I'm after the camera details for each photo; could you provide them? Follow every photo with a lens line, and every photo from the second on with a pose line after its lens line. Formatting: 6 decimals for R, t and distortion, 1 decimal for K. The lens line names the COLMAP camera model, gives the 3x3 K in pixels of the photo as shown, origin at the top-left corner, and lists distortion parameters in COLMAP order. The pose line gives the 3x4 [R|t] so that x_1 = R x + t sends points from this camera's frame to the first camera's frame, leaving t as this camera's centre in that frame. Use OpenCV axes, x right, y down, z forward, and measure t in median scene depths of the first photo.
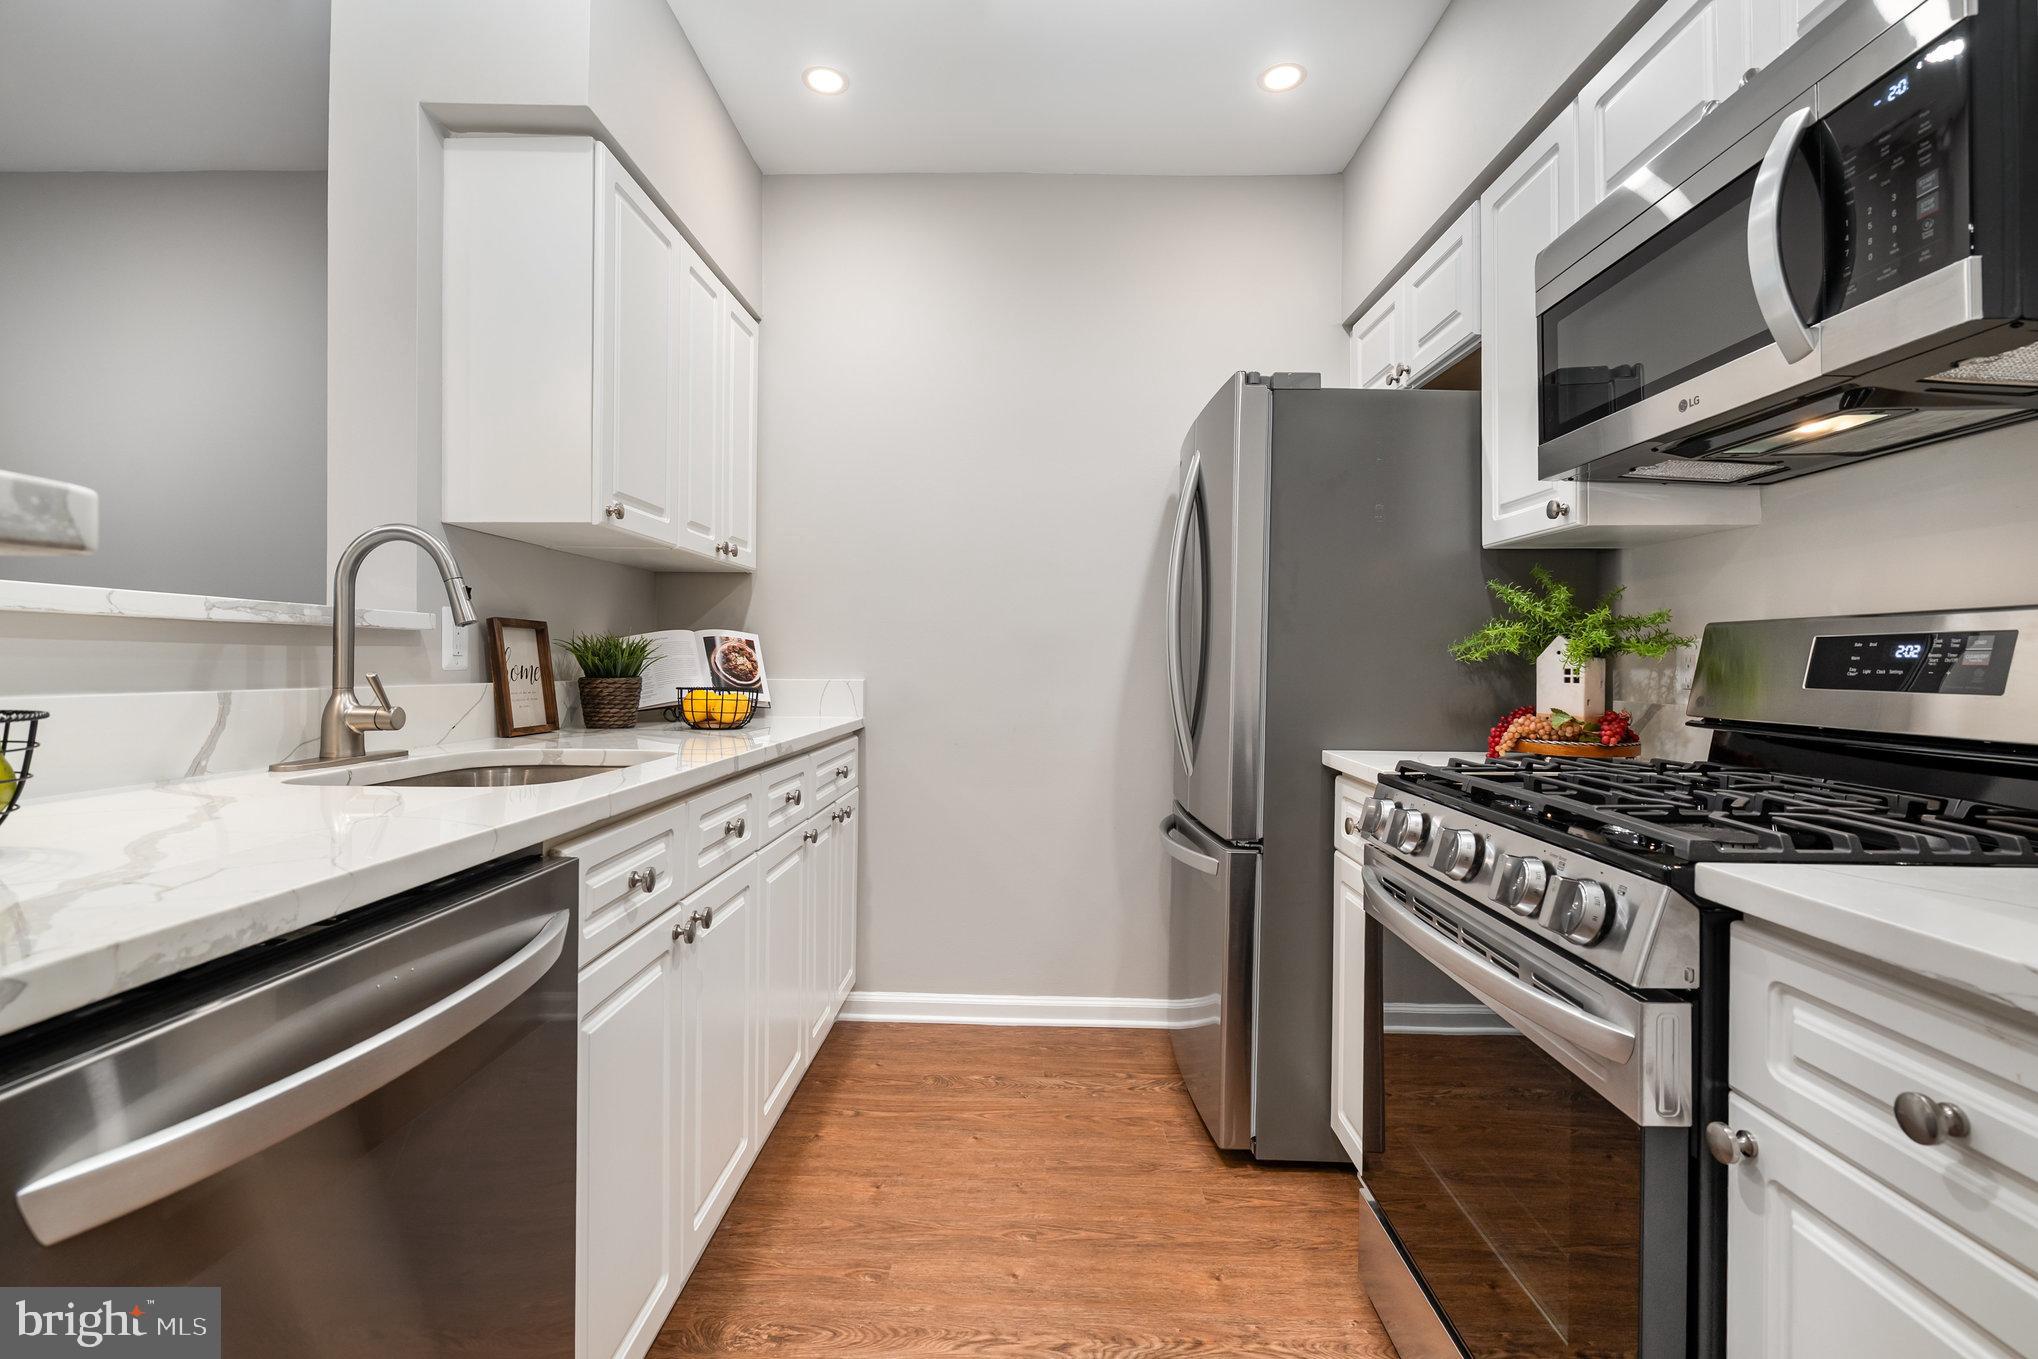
lens RADIAL K [[928.1, 0, 1019.3], [0, 928.1, 662.6], [0, 0, 1]] dist [-0.001843, -0.000215]
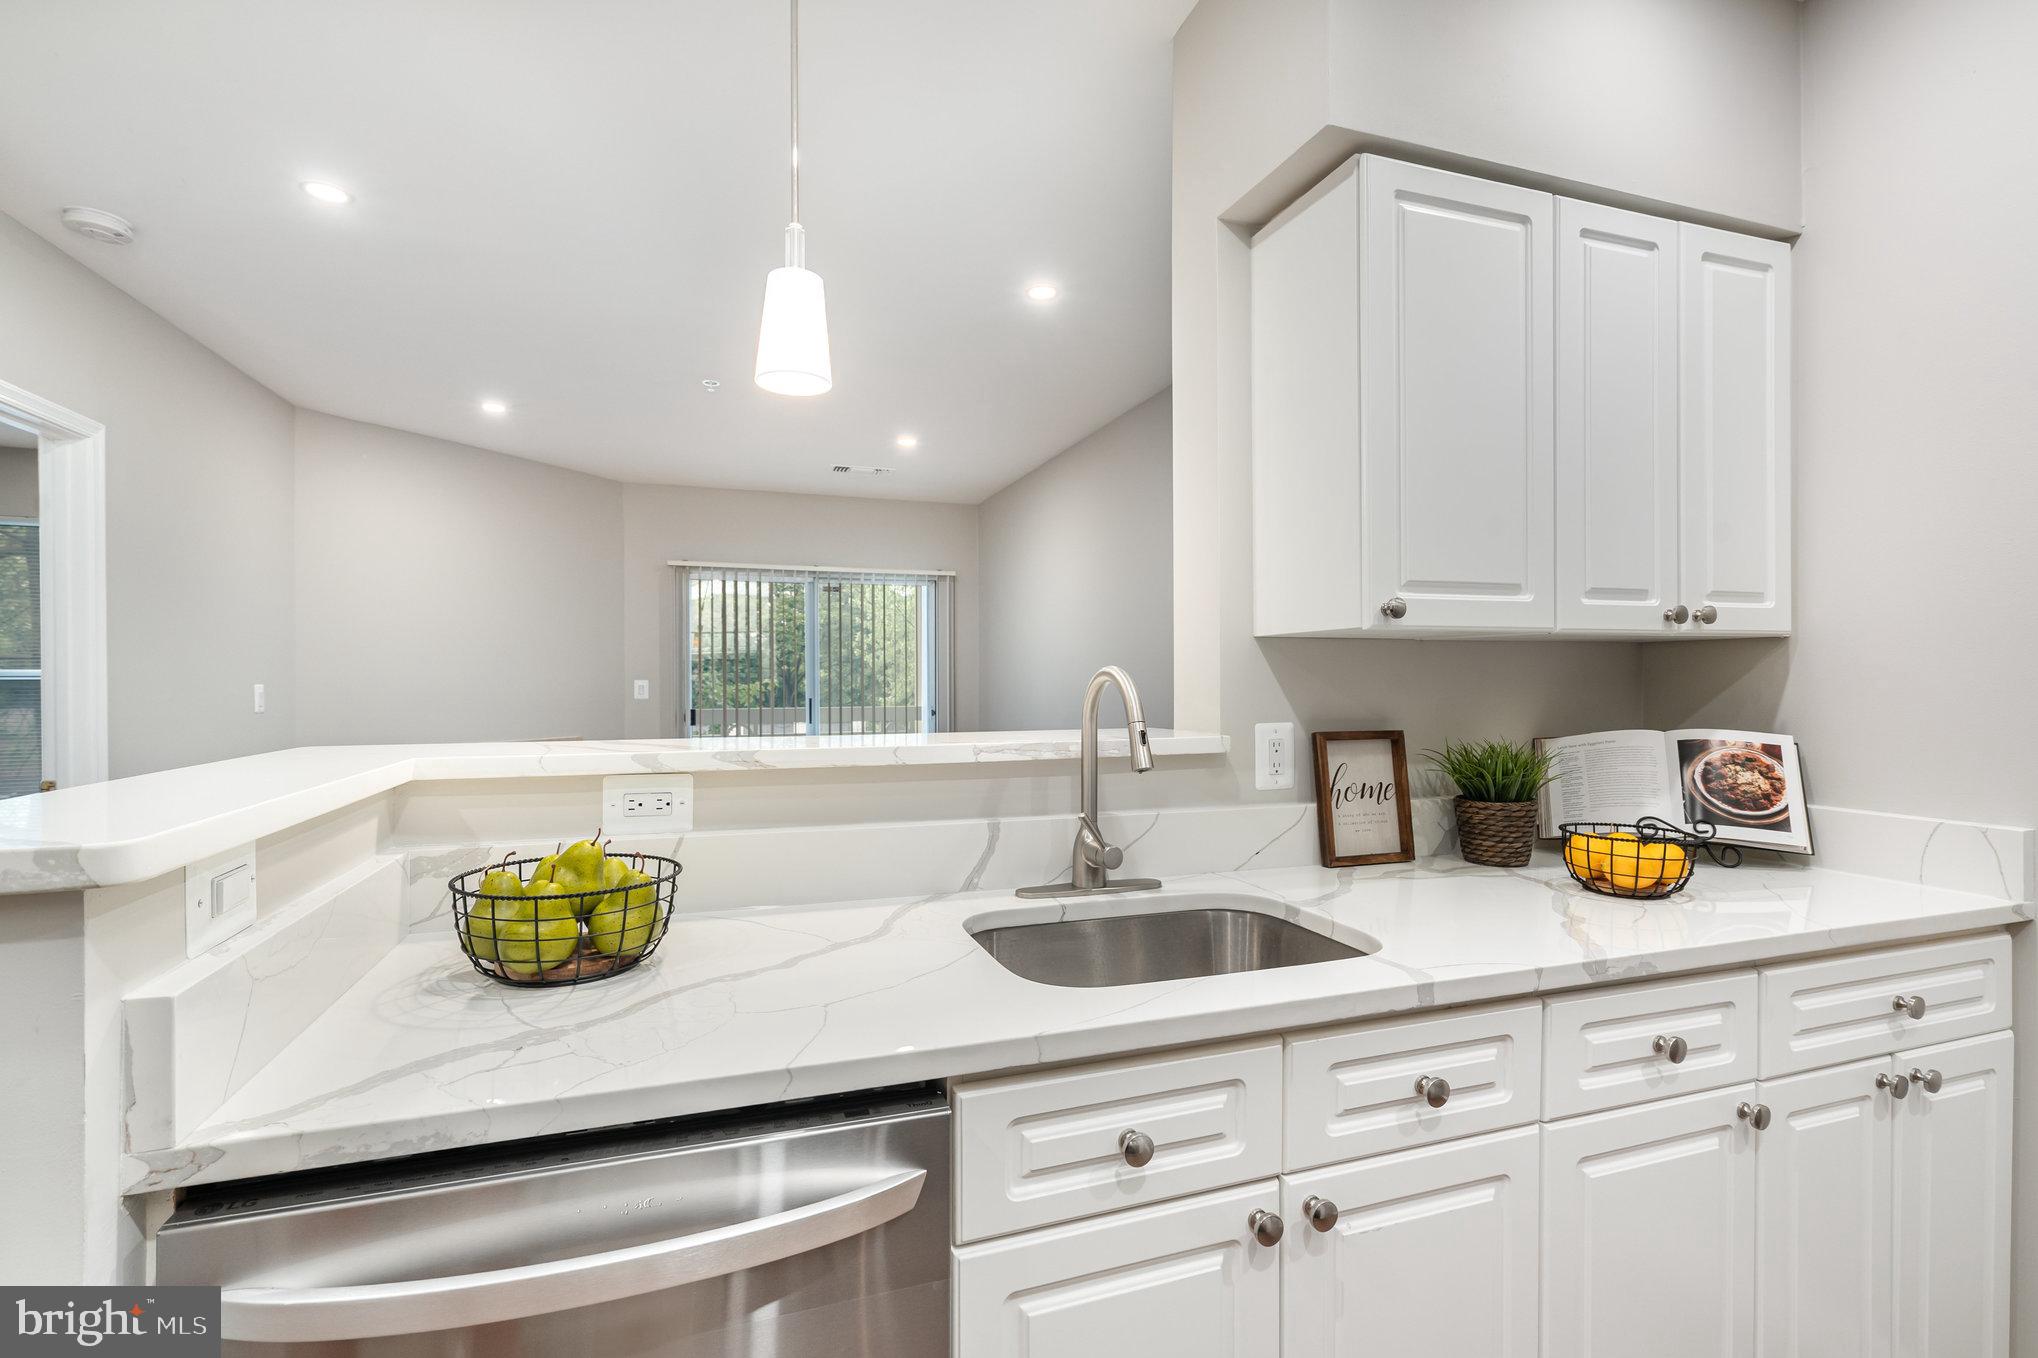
lens RADIAL K [[930.1, 0, 1019.0], [0, 930.1, 679.0], [0, 0, 1]] dist [-0.001483, 0.000922]
pose [[0.347835, -0.008617, -0.937516, 0.180699], [0.004515, 0.999962, -0.007516, -0.092717], [0.937545, -0.001618, 0.347861, 0.398729]]
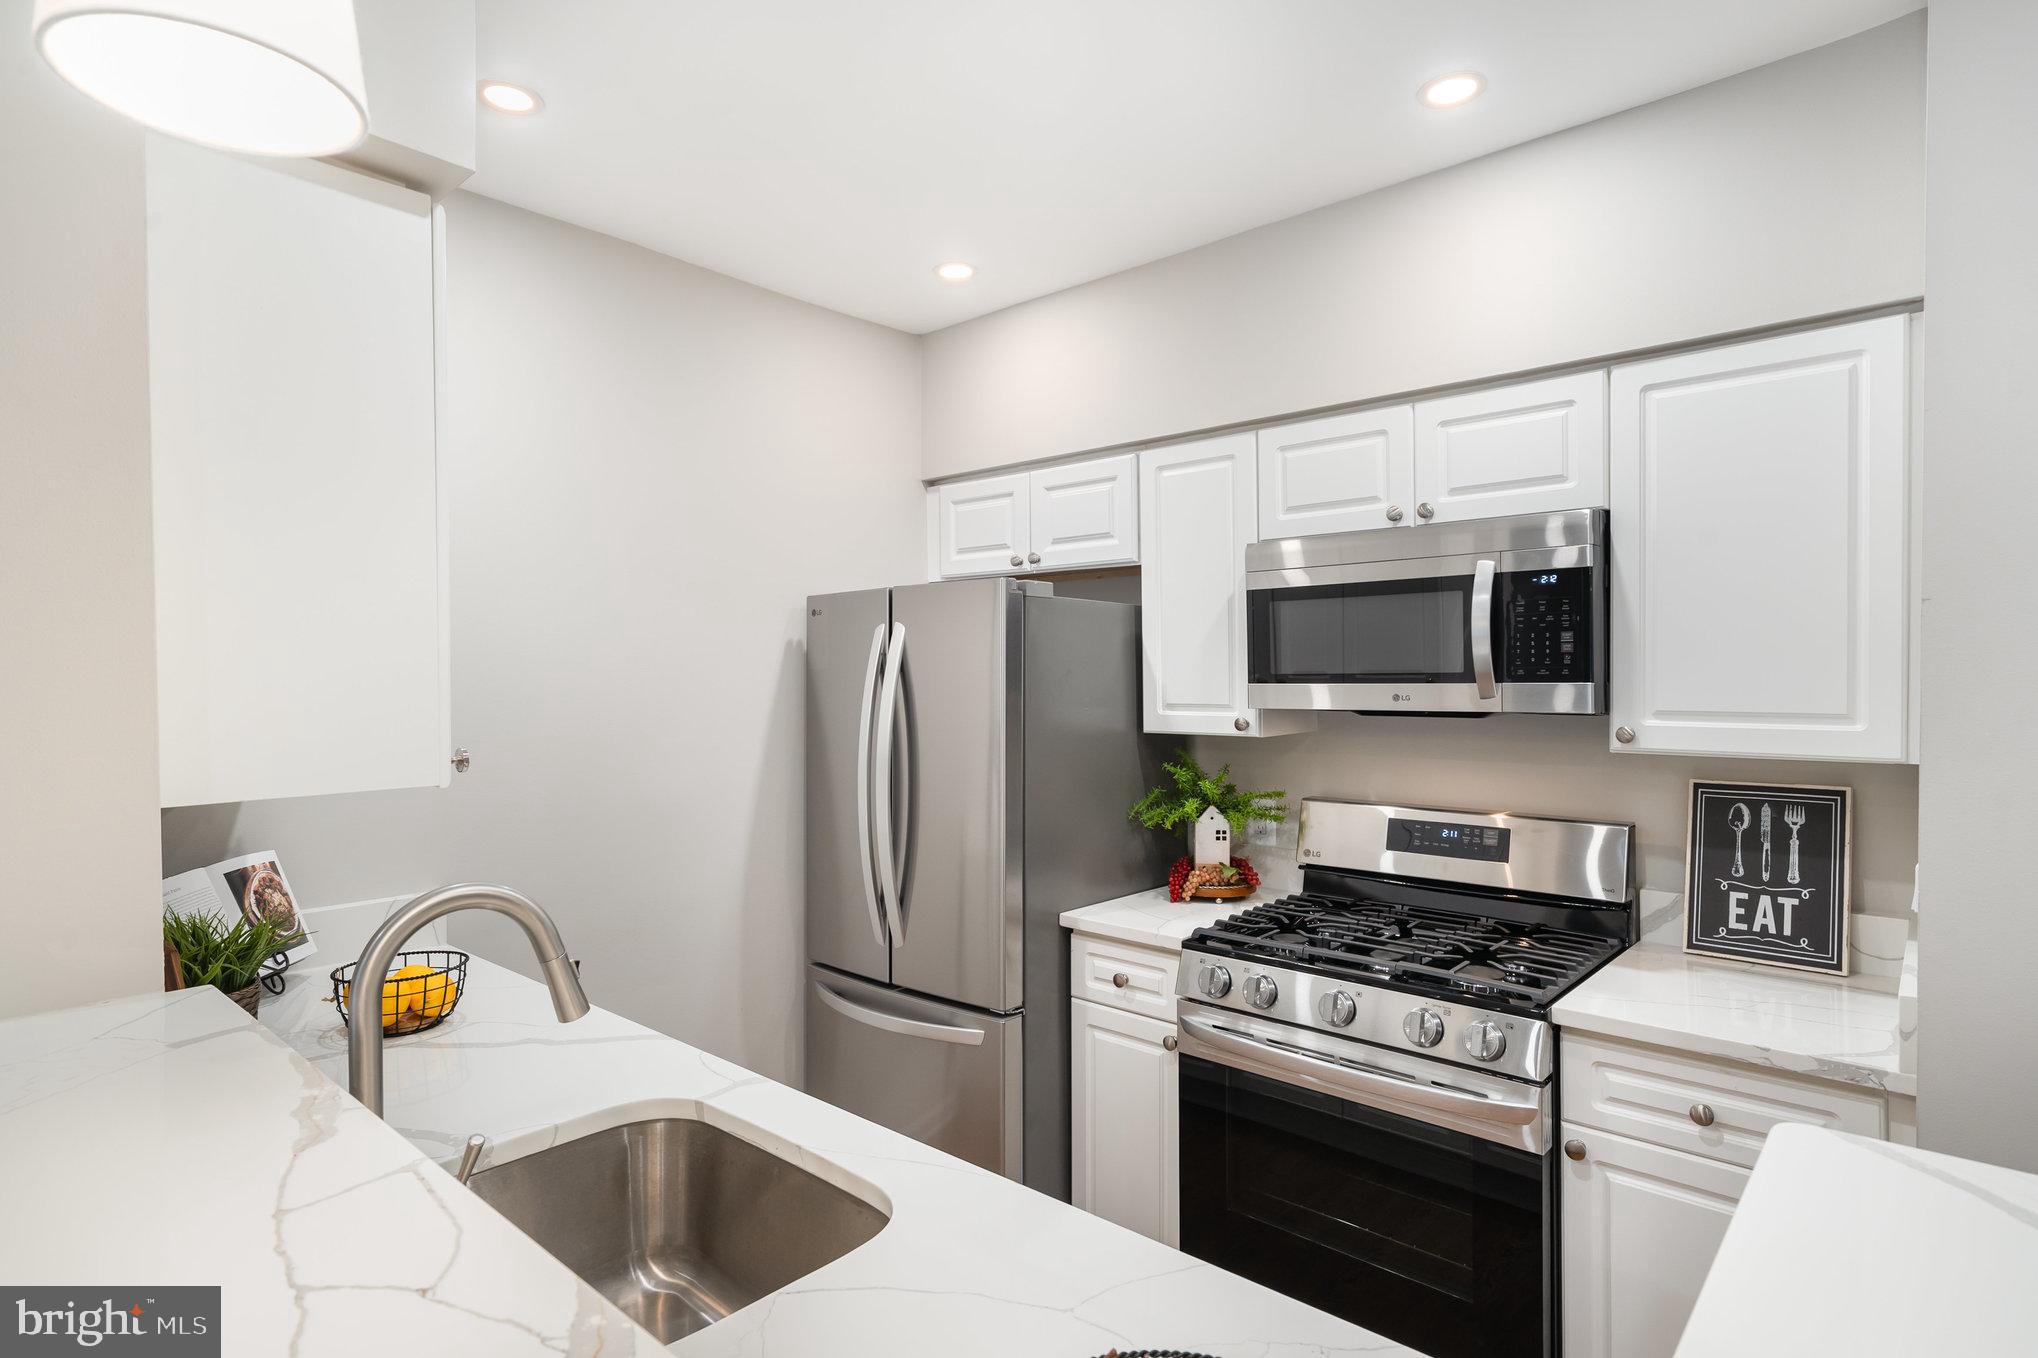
lens RADIAL K [[1061.3, 0, 1019.0], [0, 1061.3, 679.0], [0, 0, 1]] dist [-0.000433, -0.000354]
pose [[0.651761, -0.013907, 0.758297, -0.700154], [0.009618, 0.999903, 0.010071, -0.209964], [-0.758363, 0.000729, 0.651832, 0.183937]]
